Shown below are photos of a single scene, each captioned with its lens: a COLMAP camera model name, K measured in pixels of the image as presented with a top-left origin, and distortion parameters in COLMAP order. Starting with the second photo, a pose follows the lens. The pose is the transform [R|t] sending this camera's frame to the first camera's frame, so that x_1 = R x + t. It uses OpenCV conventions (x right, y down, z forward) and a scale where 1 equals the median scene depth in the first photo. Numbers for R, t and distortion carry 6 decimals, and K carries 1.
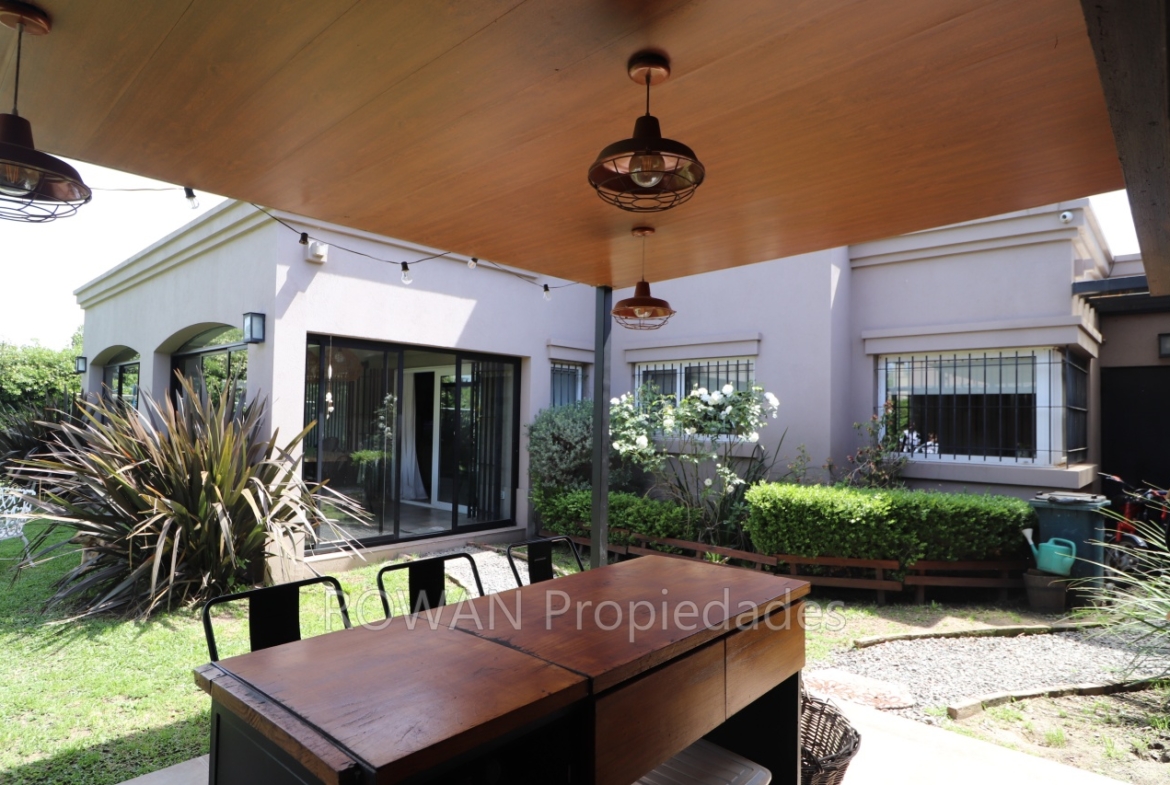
lens RADIAL K [[643.5, 0, 586.4], [0, 643.5, 406.6], [0, 0, 1]] dist [0.001196, -0.000583]
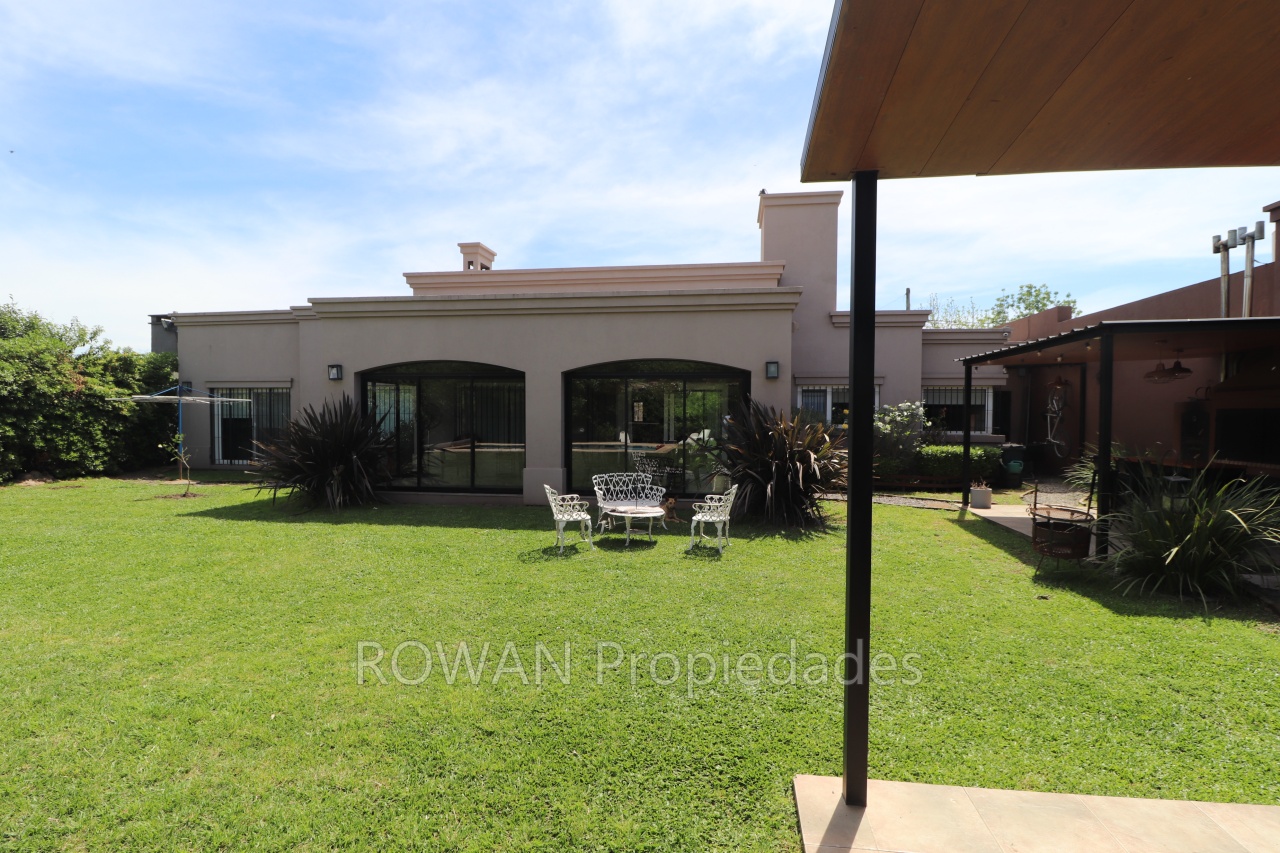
lens RADIAL K [[611.5, 0, 648.8], [0, 611.5, 429.6], [0, 0, 1]] dist [0.000174, -0.000121]
pose [[0.826551, -0.029954, 0.562065, -1.350792], [-0.001833, 0.998434, 0.055905, -0.043939], [-0.562859, -0.047238, 0.825202, -0.162630]]
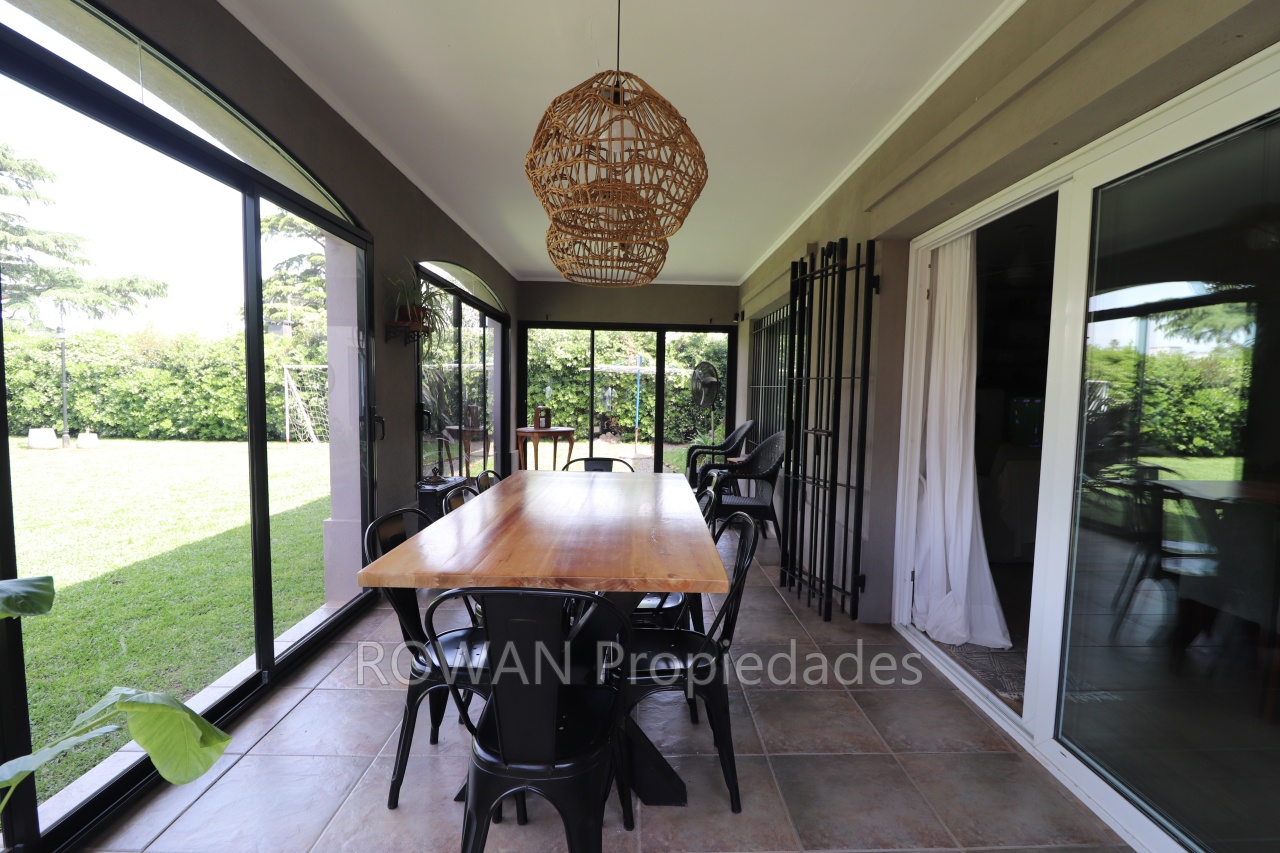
lens RADIAL K [[593.5, 0, 649.0], [0, 593.5, 433.0], [0, 0, 1]] dist [-0.000066, -0.014493]
pose [[0.689993, 0.050188, -0.722074, -0.231291], [0.006245, 0.997143, 0.075275, 0.021741], [0.723789, -0.056449, 0.687708, 0.951713]]
